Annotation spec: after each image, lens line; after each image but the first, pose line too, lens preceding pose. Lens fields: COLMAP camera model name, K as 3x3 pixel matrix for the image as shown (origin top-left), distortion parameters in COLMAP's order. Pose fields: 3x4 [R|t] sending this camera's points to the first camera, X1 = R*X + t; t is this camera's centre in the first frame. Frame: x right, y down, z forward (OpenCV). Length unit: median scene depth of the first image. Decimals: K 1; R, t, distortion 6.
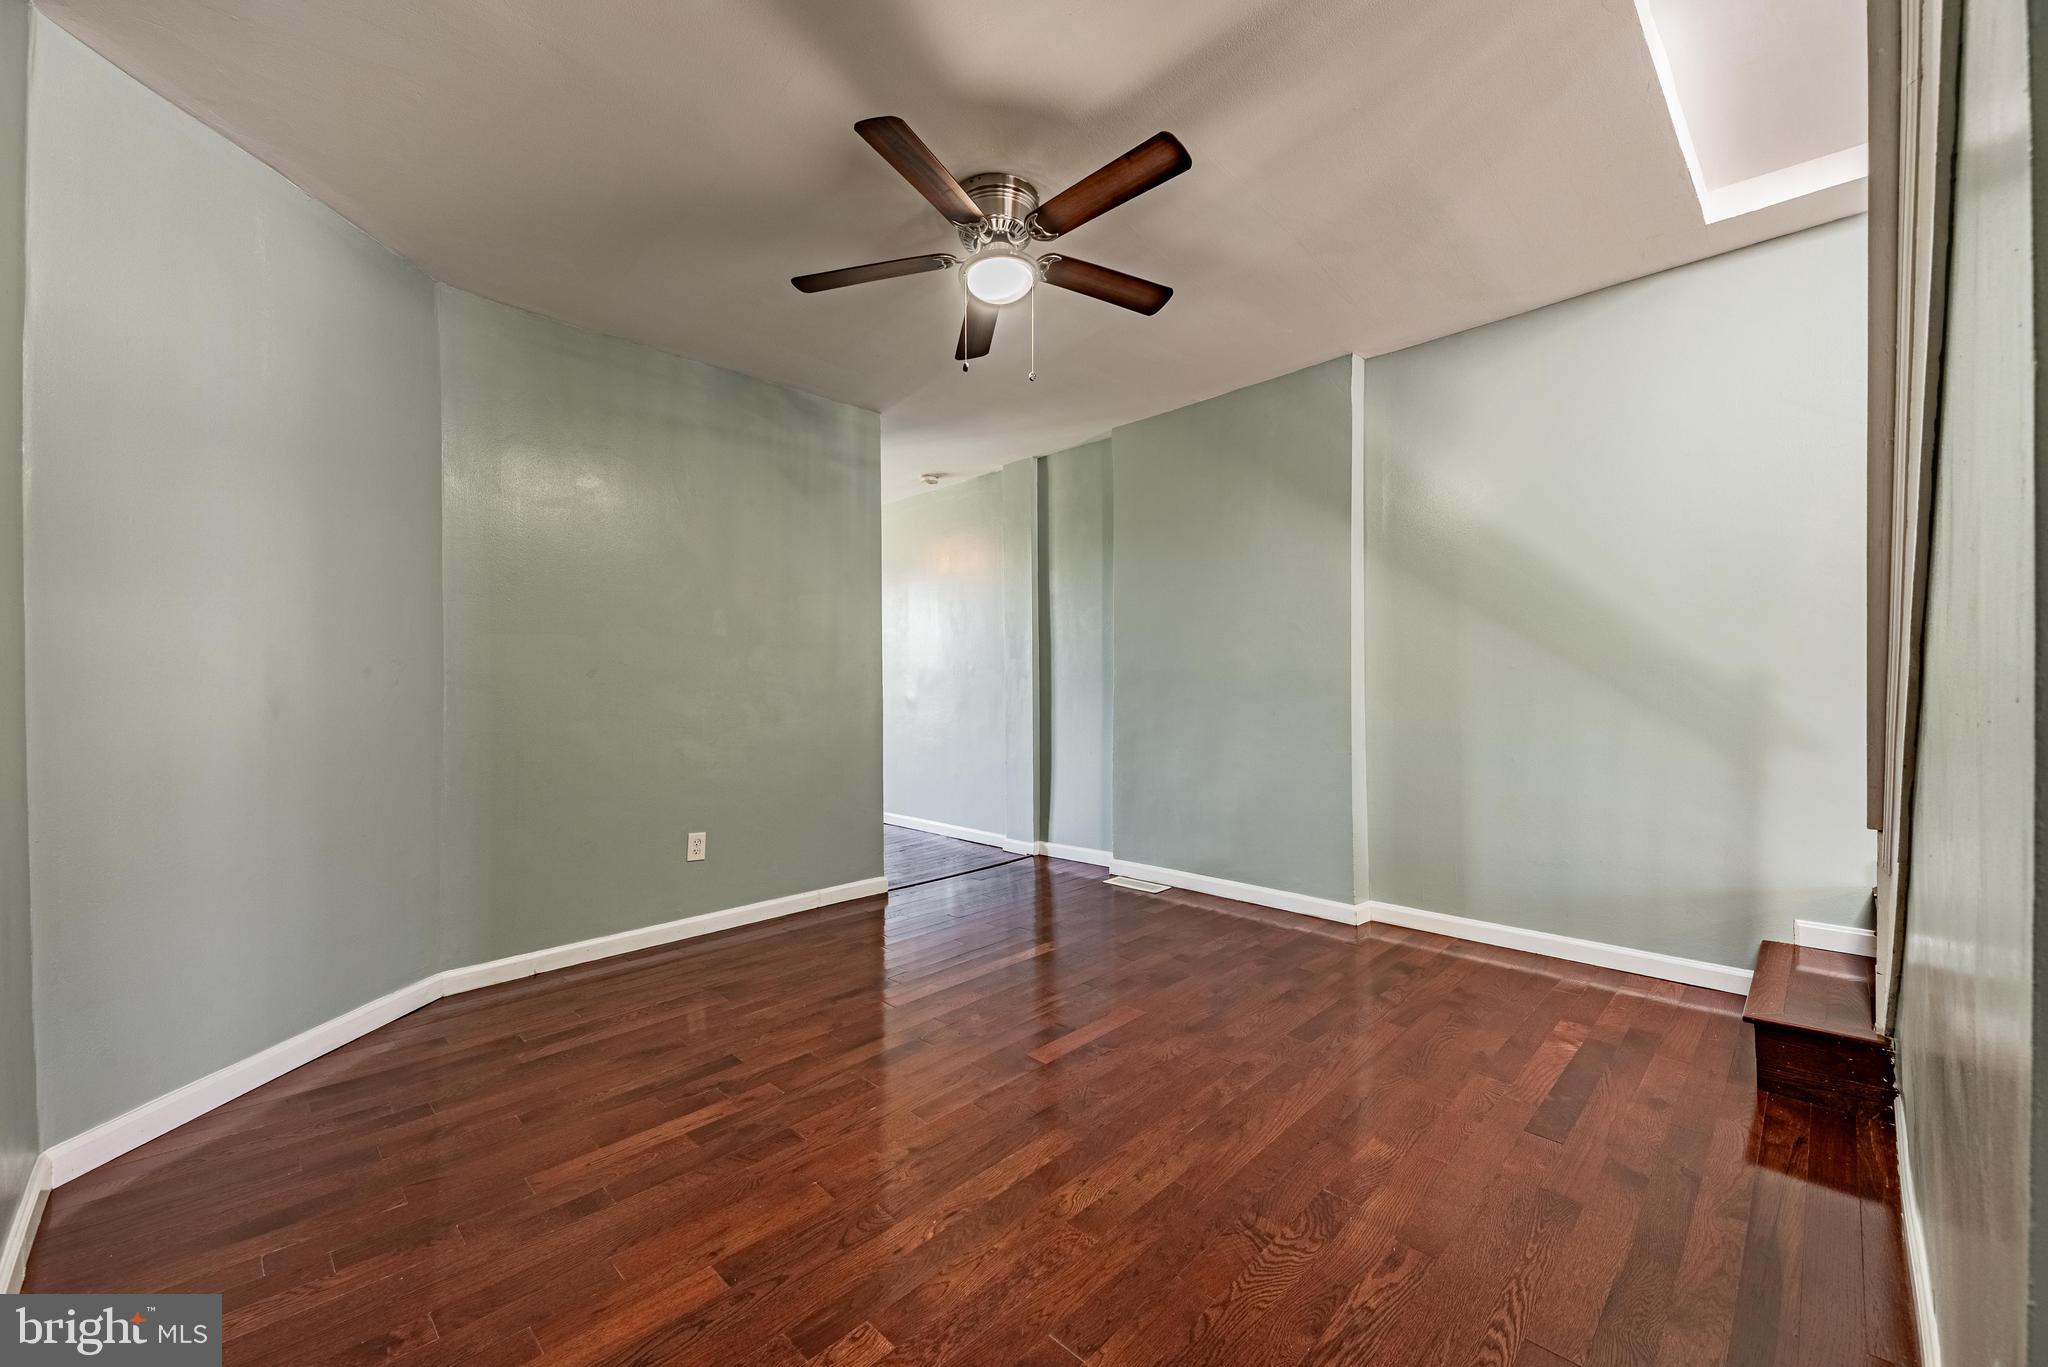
lens RADIAL K [[803.3, 0, 1020.4], [0, 803.3, 677.6], [0, 0, 1]] dist [0.010740, -0.005866]
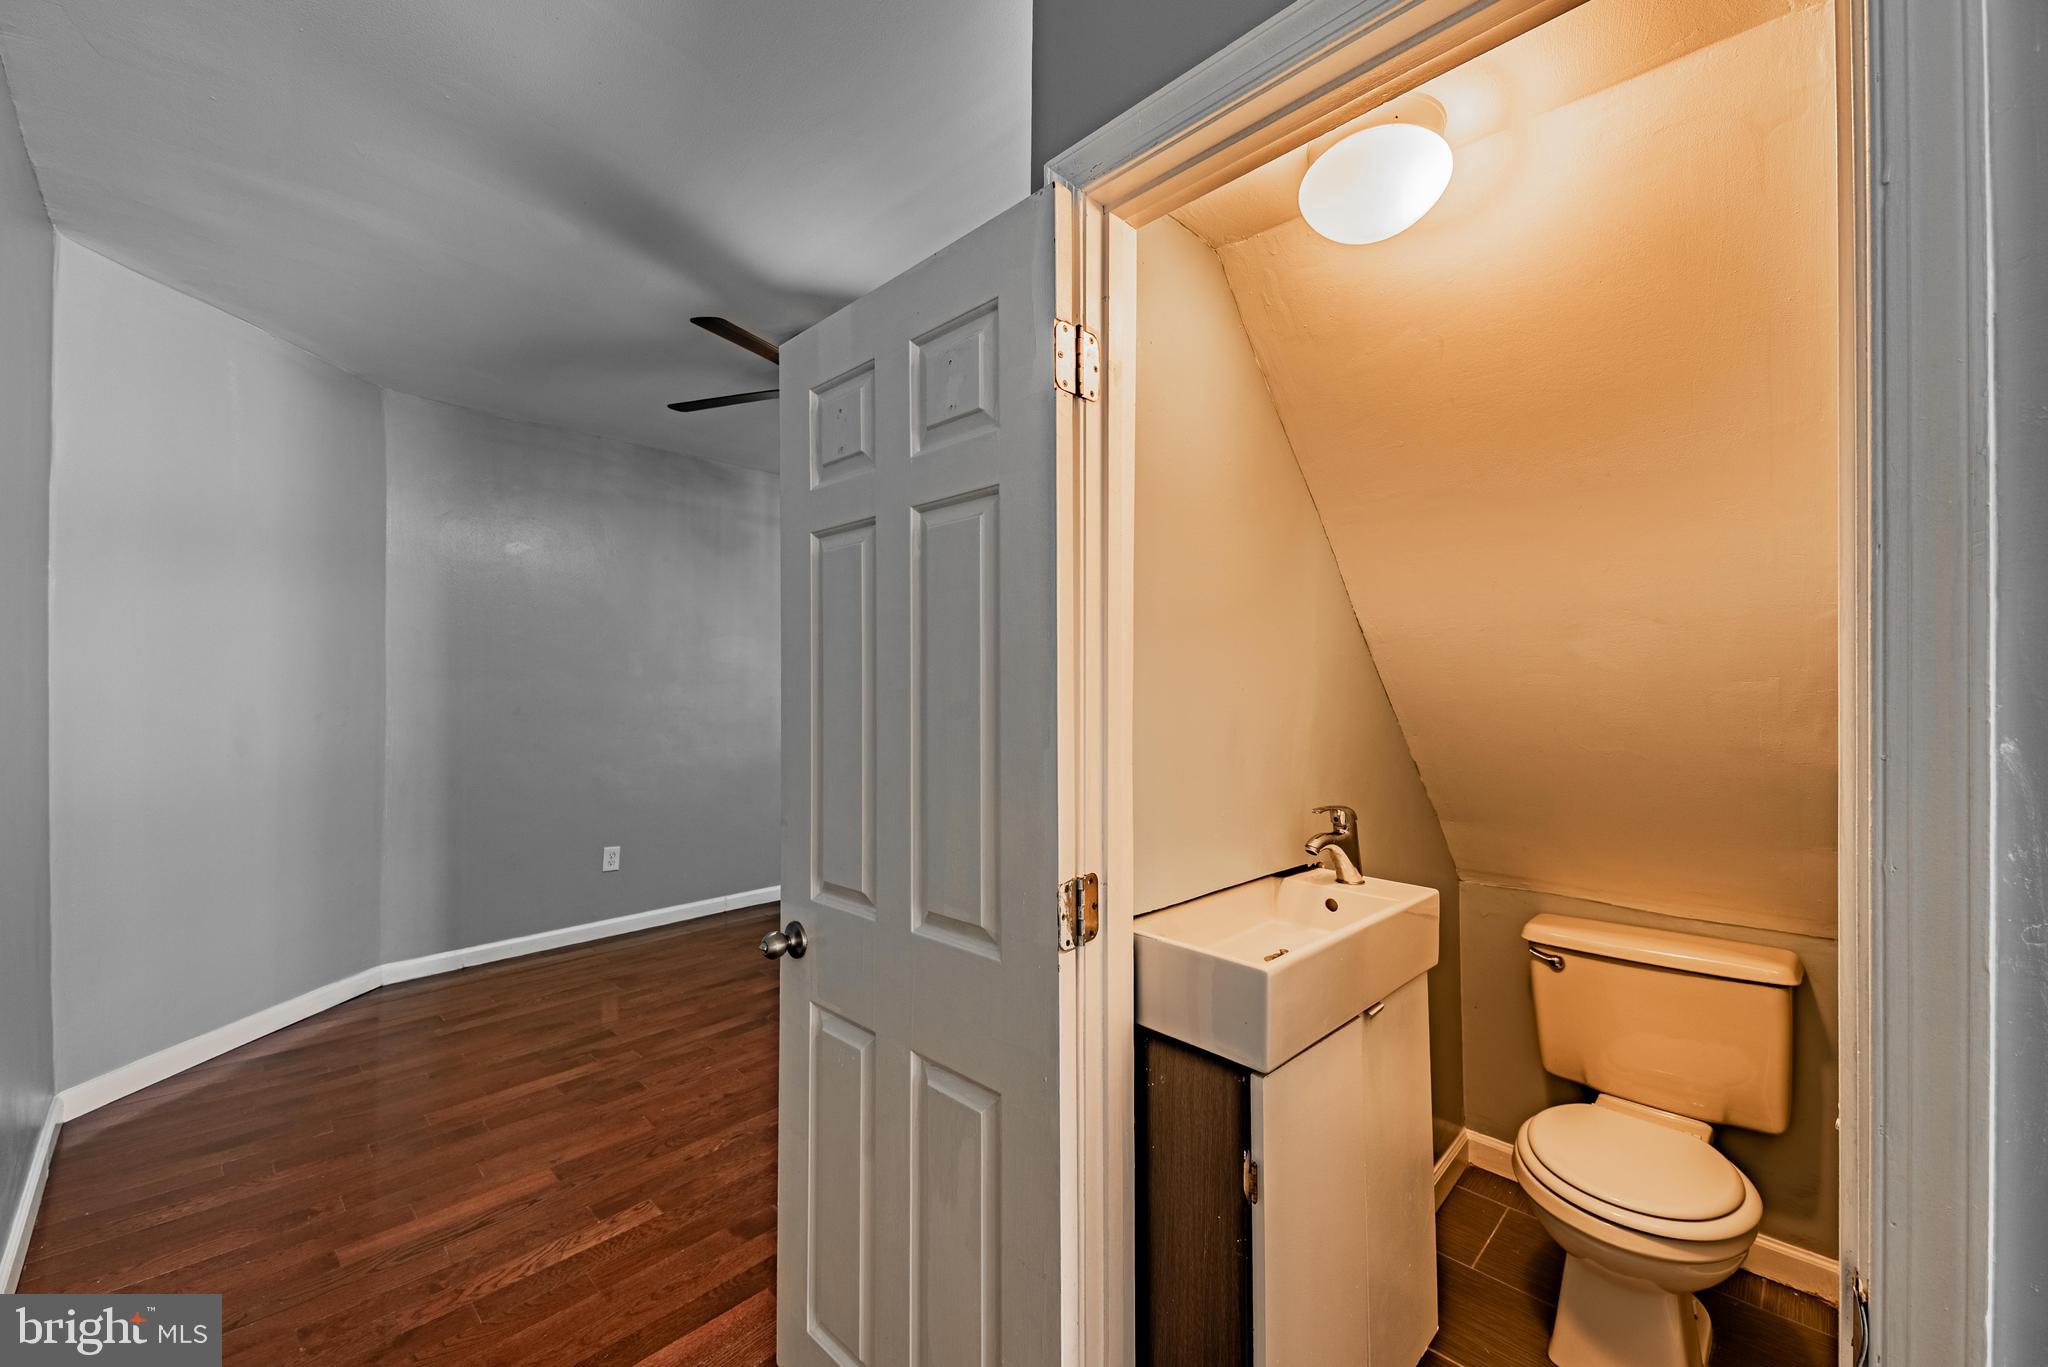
lens RADIAL K [[803.3, 0, 1022.6], [0, 803.3, 676.8], [0, 0, 1]] dist [0.010740, -0.005866]
pose [[0.999850, 0.006211, 0.016170, 0.289218], [-0.006099, 0.999957, -0.006966, -0.082164], [-0.016213, 0.006867, 0.999845, -0.293921]]
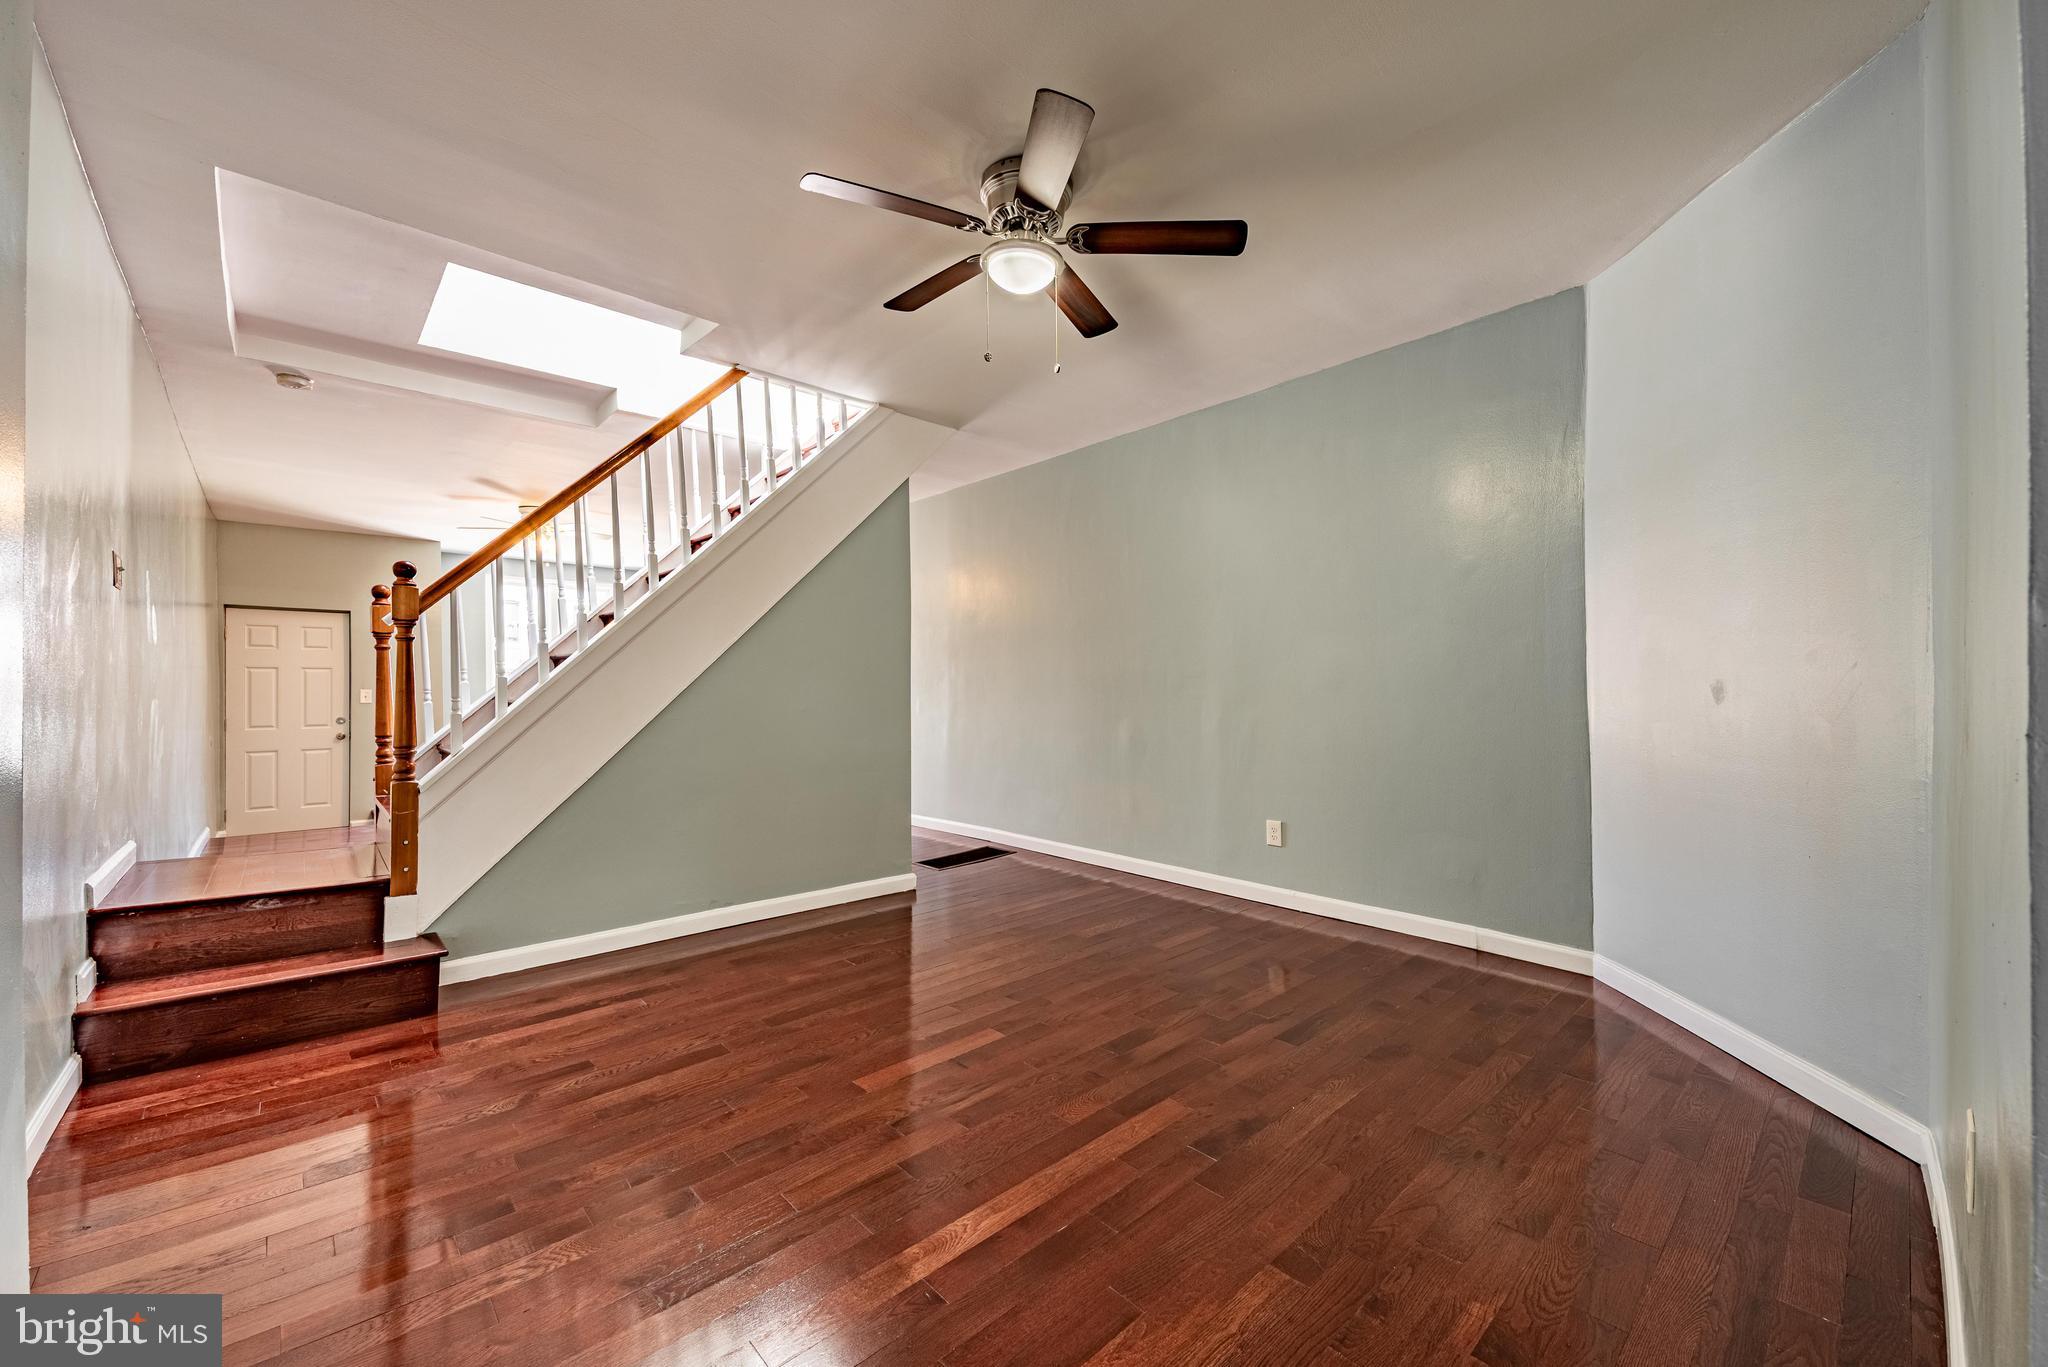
lens RADIAL K [[803.3, 0, 1029.4], [0, 803.3, 689.9], [0, 0, 1]] dist [0.010740, -0.005866]
pose [[-0.999655, 0.009497, 0.024494, -0.052536], [0.009498, 0.999955, -0.000089, 0.008799], [-0.024494, 0.000144, -0.999700, 2.310008]]
